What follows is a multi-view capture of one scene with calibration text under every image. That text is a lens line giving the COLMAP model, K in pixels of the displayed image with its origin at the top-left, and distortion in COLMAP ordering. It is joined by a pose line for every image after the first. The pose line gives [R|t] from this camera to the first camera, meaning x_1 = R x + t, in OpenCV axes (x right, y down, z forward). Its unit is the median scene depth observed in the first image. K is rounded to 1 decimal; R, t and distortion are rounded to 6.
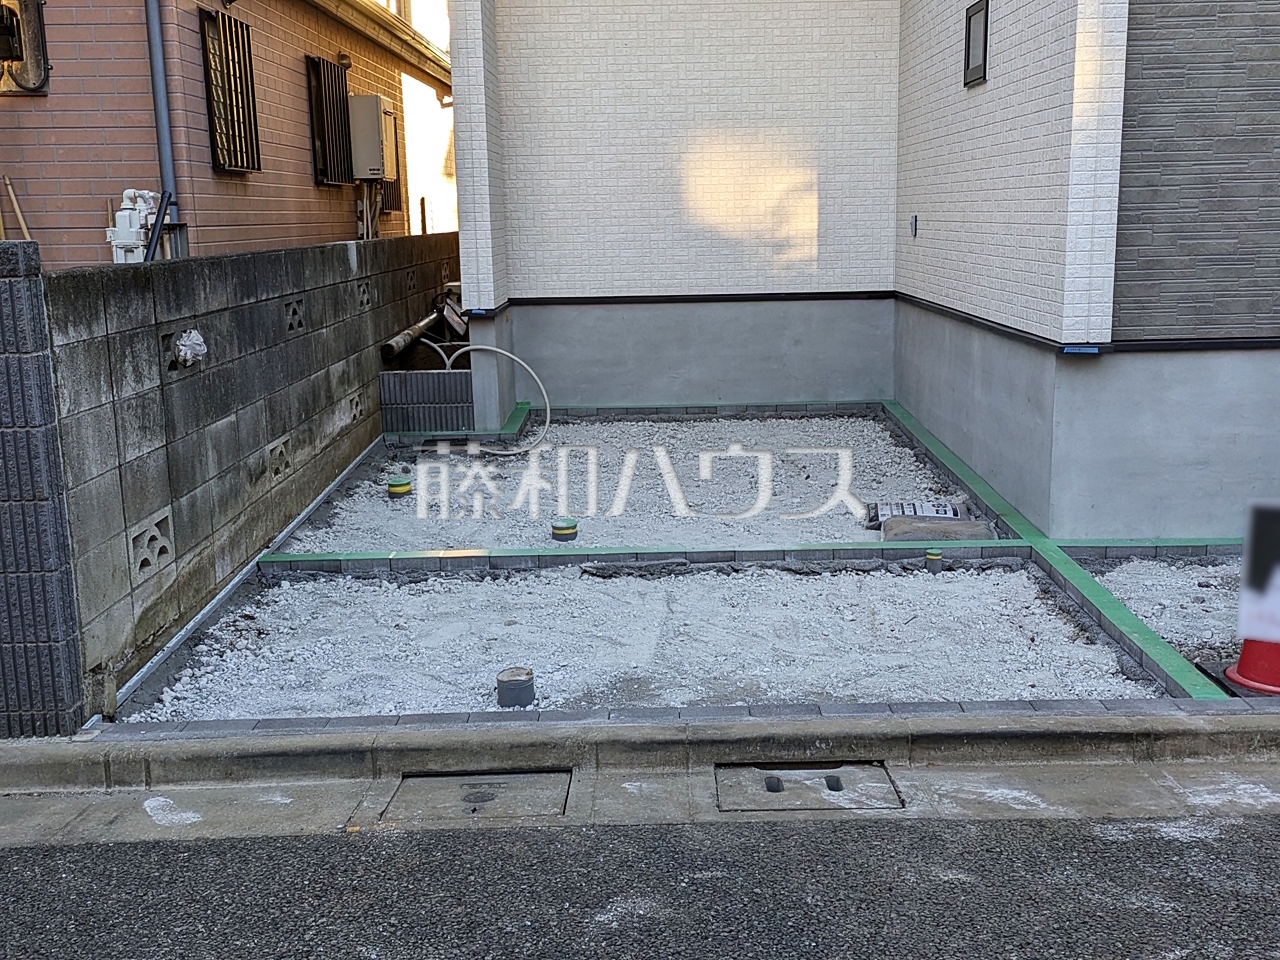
lens RADIAL K [[1367.0, 0, 661.4], [0, 1367.0, 472.8], [0, 0, 1]] dist [0.088090, -0.110966]
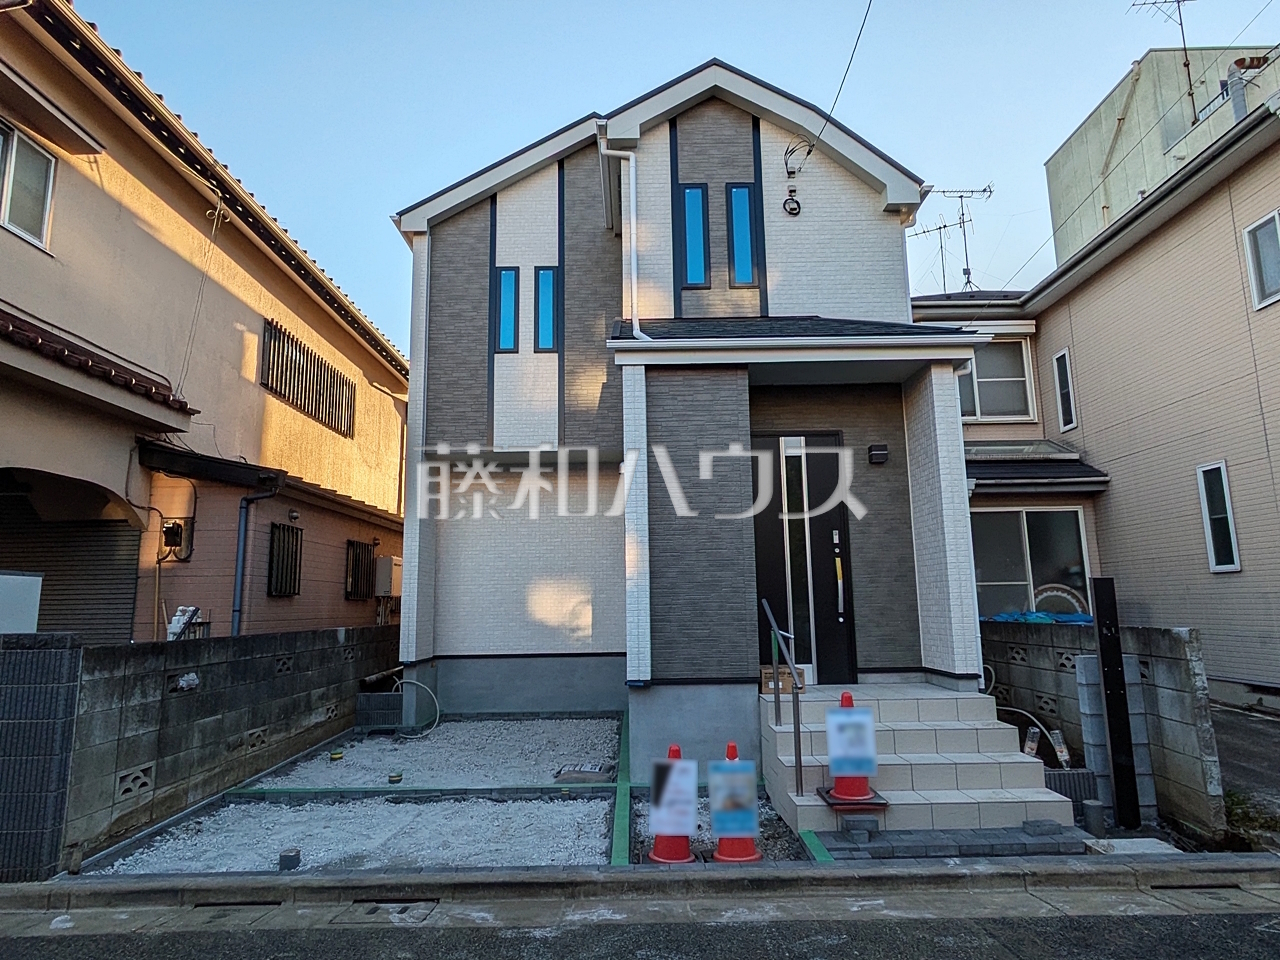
lens RADIAL K [[726.8, 0, 636.4], [0, 726.8, 491.0], [0, 0, 1]] dist [-0.000727, -0.000791]
pose [[0.999964, 0.000945, -0.008406, 0.316329], [-0.003737, 0.940875, -0.338733, 0.008137], [0.007589, 0.338752, 0.940845, -0.123028]]
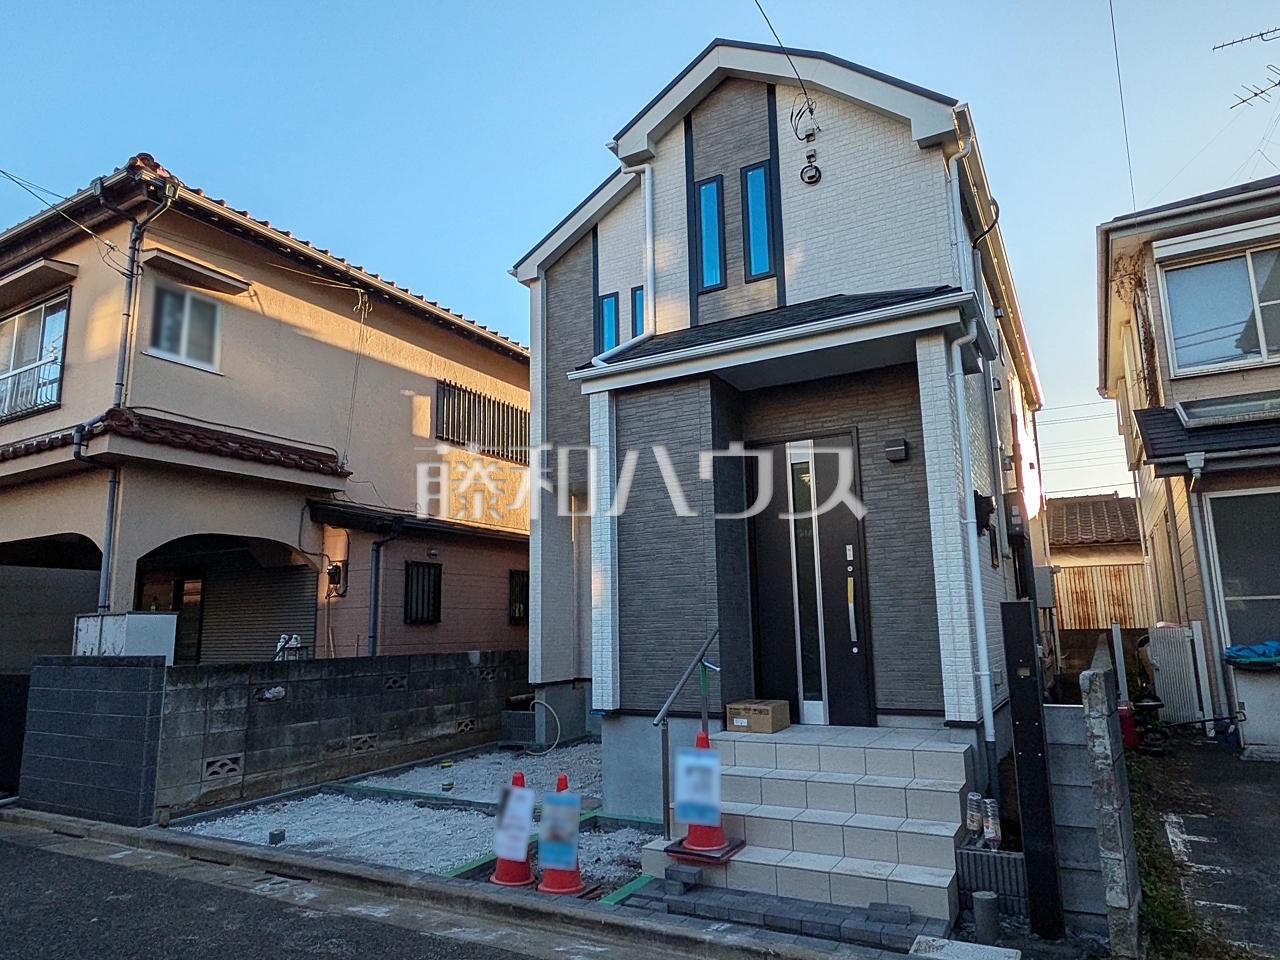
lens RADIAL K [[803.4, 0, 643.5], [0, 803.4, 490.7], [0, 0, 1]] dist [0.000700, -0.004193]
pose [[0.867811, -0.083097, -0.489896, 0.984736], [-0.090157, 0.943221, -0.319697, -0.024501], [0.488647, 0.321604, 0.811046, -0.050094]]
